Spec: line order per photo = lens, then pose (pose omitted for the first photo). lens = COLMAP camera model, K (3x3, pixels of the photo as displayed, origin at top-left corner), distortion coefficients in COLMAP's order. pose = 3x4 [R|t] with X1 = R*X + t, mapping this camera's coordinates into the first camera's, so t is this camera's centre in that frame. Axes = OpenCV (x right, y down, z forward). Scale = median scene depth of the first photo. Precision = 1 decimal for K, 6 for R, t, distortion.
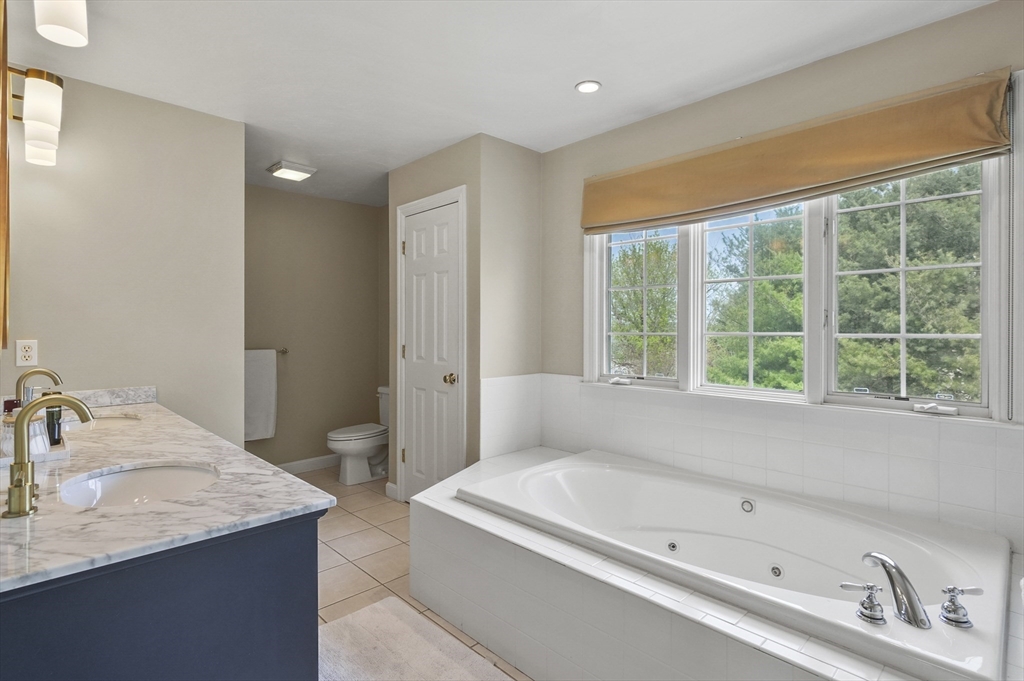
lens RADIAL K [[507.4, 0, 513.2], [0, 507.4, 334.3], [0, 0, 1]] dist [0.004245, -0.006304]
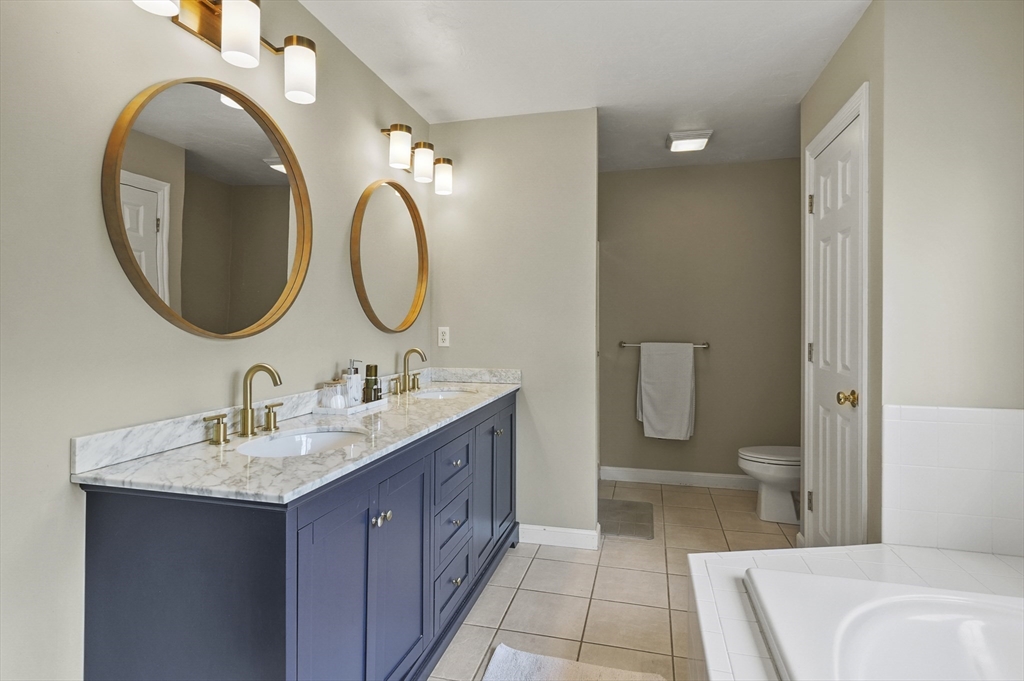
lens RADIAL K [[537.7, 0, 503.6], [0, 537.7, 323.7], [0, 0, 1]] dist [0.001522, 0.000278]
pose [[0.502598, 0.004823, -0.864507, 0.239574], [-0.013773, 0.999902, -0.002429, 0.002536], [0.864411, 0.013128, 0.502615, 0.292747]]
